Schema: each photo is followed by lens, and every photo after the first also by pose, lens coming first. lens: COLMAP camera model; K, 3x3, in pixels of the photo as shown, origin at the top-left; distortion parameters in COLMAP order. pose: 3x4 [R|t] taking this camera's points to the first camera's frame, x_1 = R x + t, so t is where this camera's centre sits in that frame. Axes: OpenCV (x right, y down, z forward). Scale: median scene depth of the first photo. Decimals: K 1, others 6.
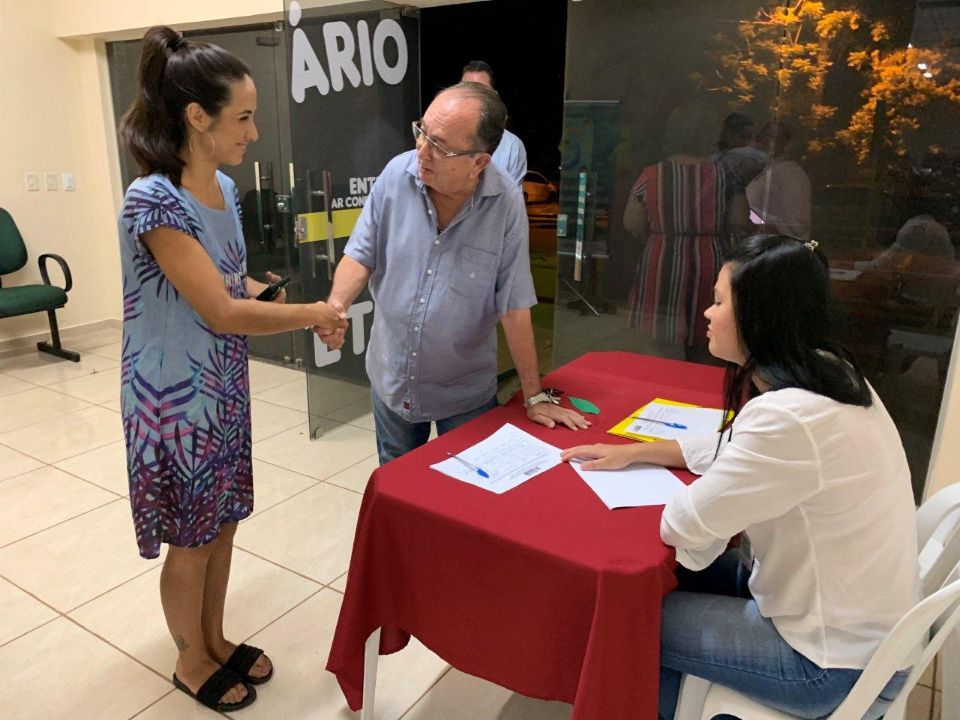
lens RADIAL K [[727.4, 0, 471.1], [0, 727.4, 358.4], [0, 0, 1]] dist [0.040274, -0.050470]
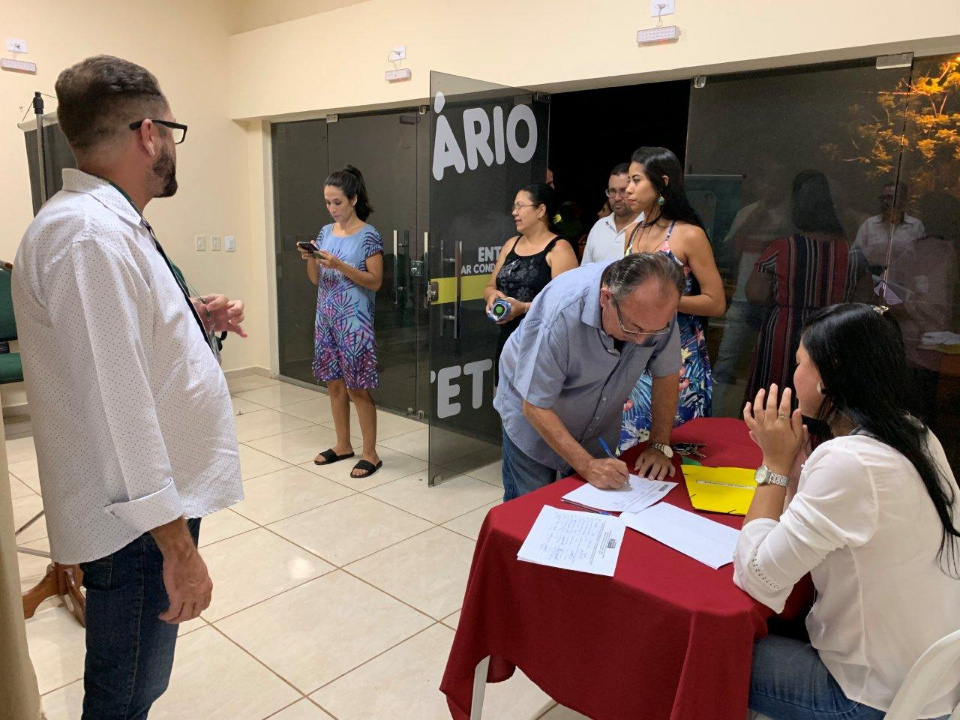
lens RADIAL K [[720.5, 0, 480.1], [0, 720.5, 363.3], [0, 0, 1]] dist [0.090260, -0.103208]
pose [[0.988458, 0.043772, -0.145035, 0.000598], [-0.055051, 0.995686, -0.074687, 0.006639], [0.141140, 0.081809, 0.986604, -0.051147]]
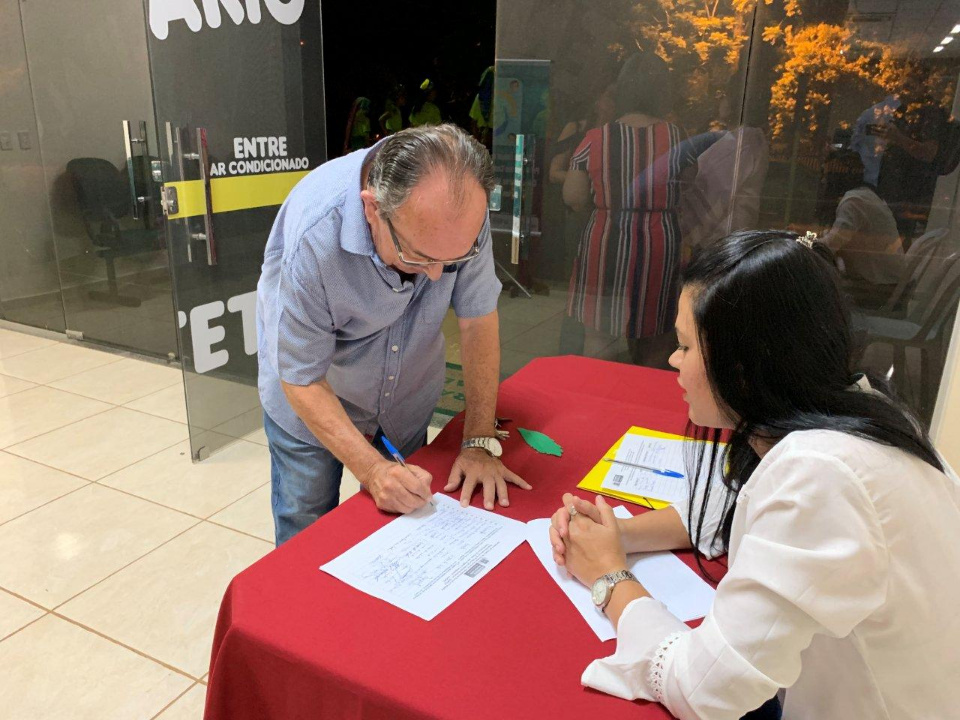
lens RADIAL K [[727.4, 0, 471.1], [0, 727.4, 358.4], [0, 0, 1]] dist [0.040274, -0.050470]
pose [[0.994410, -0.020793, 0.103517, 0.006002], [0.017239, 0.999235, 0.035115, -0.025962], [-0.104168, -0.033135, 0.994008, 0.151714]]
